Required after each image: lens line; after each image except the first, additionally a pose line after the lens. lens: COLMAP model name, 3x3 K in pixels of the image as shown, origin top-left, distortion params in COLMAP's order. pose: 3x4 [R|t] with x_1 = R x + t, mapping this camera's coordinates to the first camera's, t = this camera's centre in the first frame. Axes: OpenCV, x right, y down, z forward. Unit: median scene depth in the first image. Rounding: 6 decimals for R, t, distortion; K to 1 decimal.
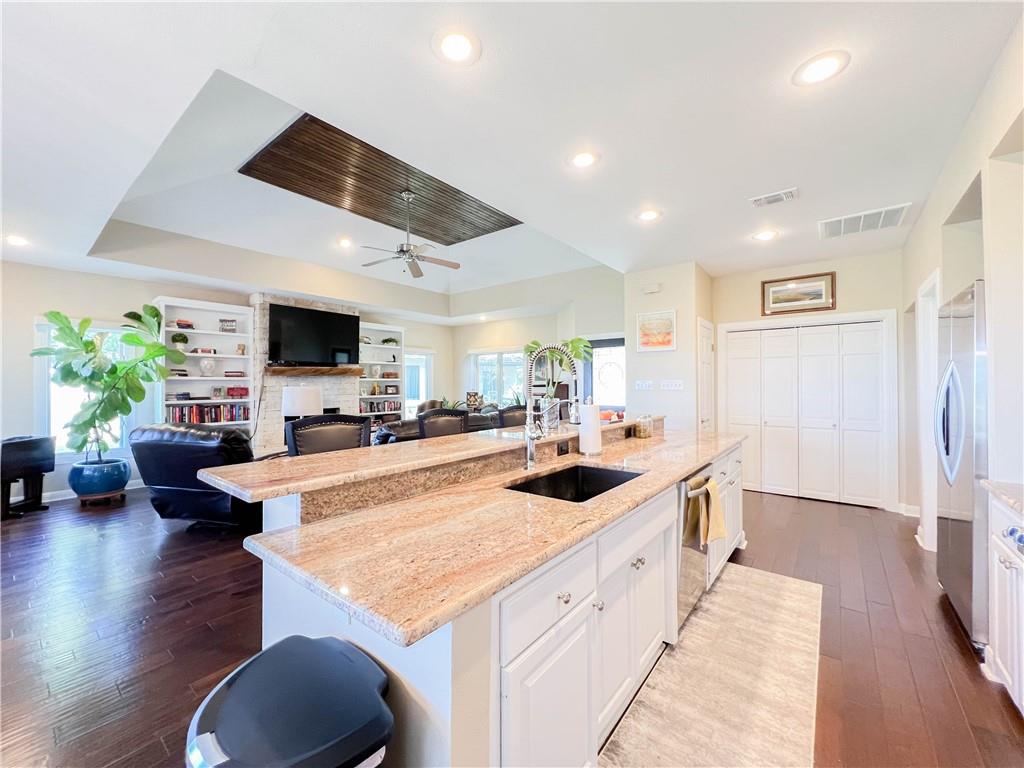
lens RADIAL K [[411.3, 0, 510.7], [0, 411.3, 381.7], [0, 0, 1]] dist [-0.002238, 0.000386]
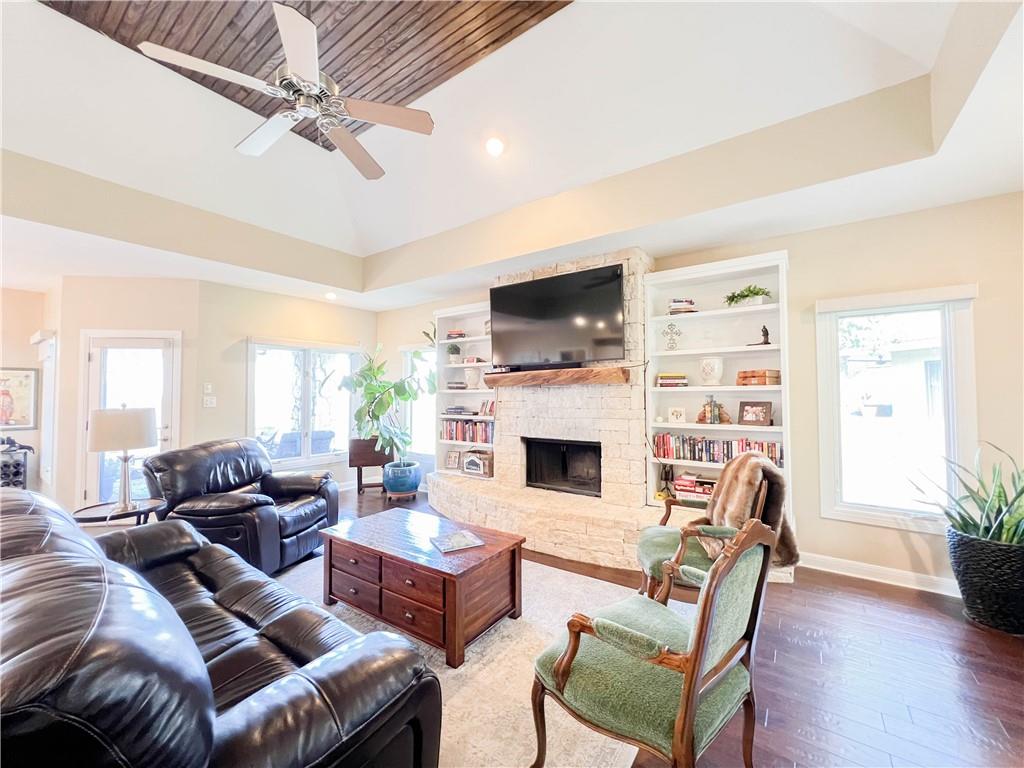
lens RADIAL K [[411.3, 0, 510.7], [0, 411.3, 381.7], [0, 0, 1]] dist [-0.002238, 0.000386]
pose [[0.047270, -0.023329, -0.998610, 0.144662], [0.011498, 0.999674, -0.022809, -0.006730], [0.998816, -0.010404, 0.047523, 0.991020]]
